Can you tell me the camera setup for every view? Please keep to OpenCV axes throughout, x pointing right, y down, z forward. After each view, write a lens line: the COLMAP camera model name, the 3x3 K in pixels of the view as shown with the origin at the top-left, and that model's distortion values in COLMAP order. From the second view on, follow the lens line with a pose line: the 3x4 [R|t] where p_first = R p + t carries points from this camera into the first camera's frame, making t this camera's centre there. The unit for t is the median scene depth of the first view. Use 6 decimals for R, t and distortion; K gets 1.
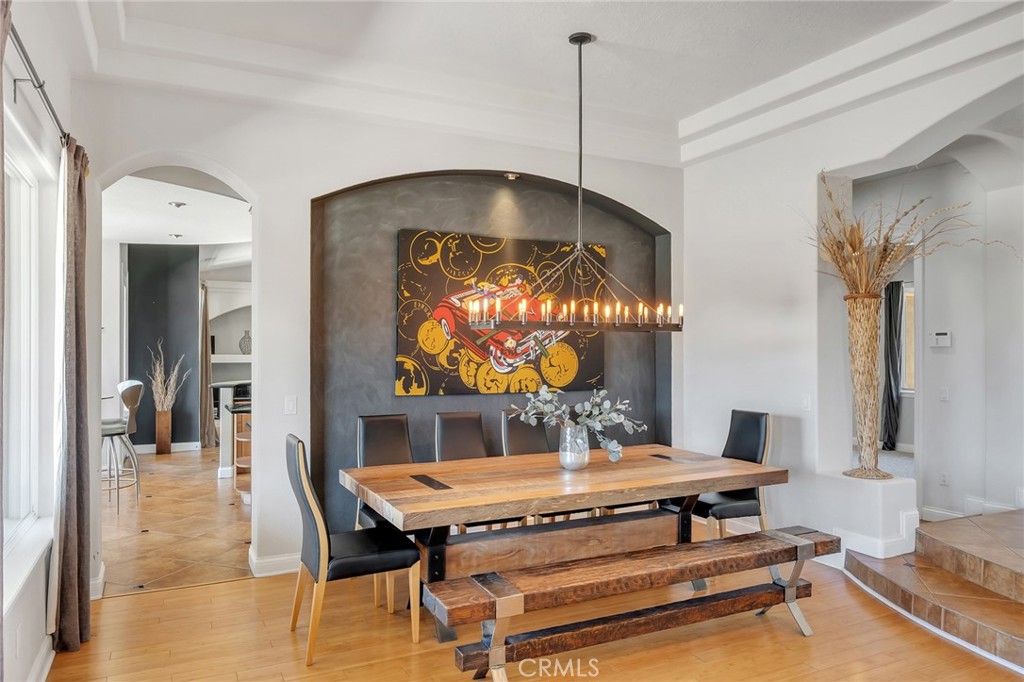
lens RADIAL K [[690.8, 0, 511.1], [0, 690.8, 345.2], [0, 0, 1]] dist [-0.004336, -0.001690]
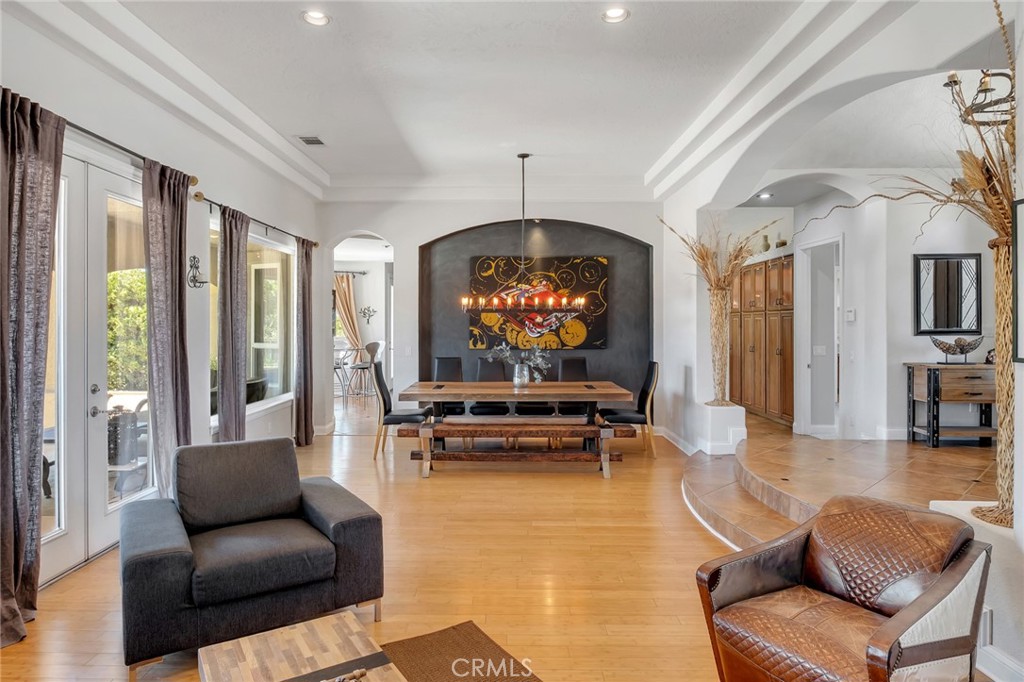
lens RADIAL K [[613.2, 0, 512.3], [0, 613.2, 332.6], [0, 0, 1]] dist [0.001210, 0.000166]
pose [[0.896336, 0.006105, -0.443334, 0.621070], [0.003034, 0.999797, 0.019902, -0.001047], [0.443366, -0.019184, 0.896136, -0.380249]]
